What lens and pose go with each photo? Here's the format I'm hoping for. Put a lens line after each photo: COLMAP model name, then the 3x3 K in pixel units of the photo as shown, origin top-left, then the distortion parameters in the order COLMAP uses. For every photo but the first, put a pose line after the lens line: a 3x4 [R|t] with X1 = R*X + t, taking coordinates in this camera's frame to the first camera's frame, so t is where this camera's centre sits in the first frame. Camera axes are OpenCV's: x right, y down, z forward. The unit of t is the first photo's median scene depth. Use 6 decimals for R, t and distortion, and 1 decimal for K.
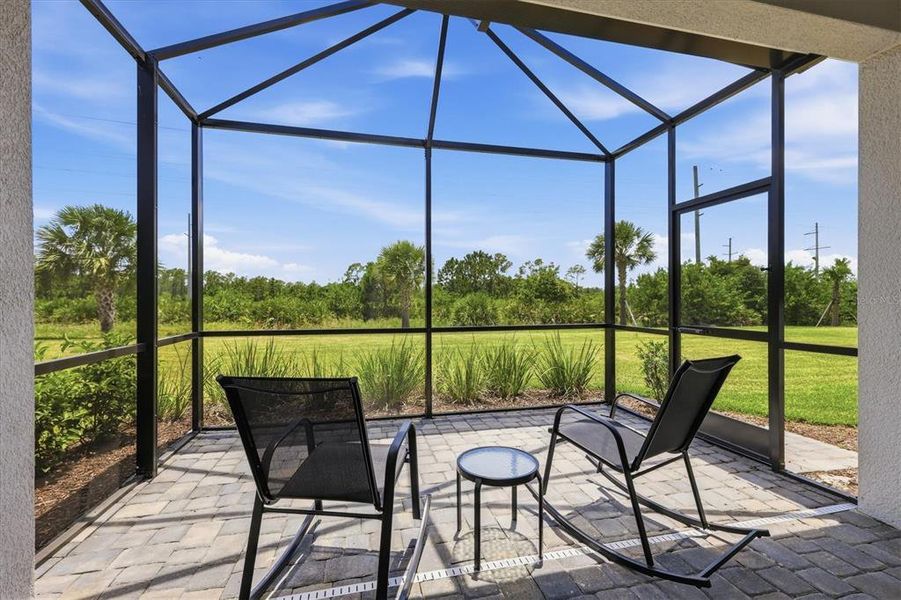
lens RADIAL K [[391.4, 0, 450.5], [0, 391.4, 300.0], [0, 0, 1]] dist [0.001251, -0.000295]
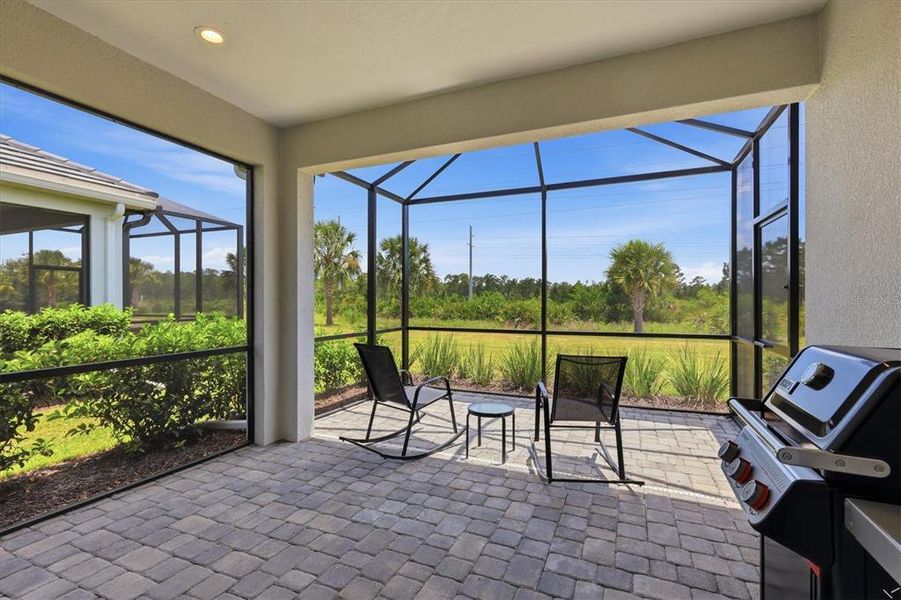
lens RADIAL K [[409.5, 0, 450.5], [0, 409.5, 300.0], [0, 0, 1]] dist [0.001609, 0.000164]
pose [[0.799918, 0.000267, -0.600110, 0.506270], [-0.000534, 1.000000, -0.000267, -0.029966], [0.600109, 0.000534, 0.799918, -0.265352]]
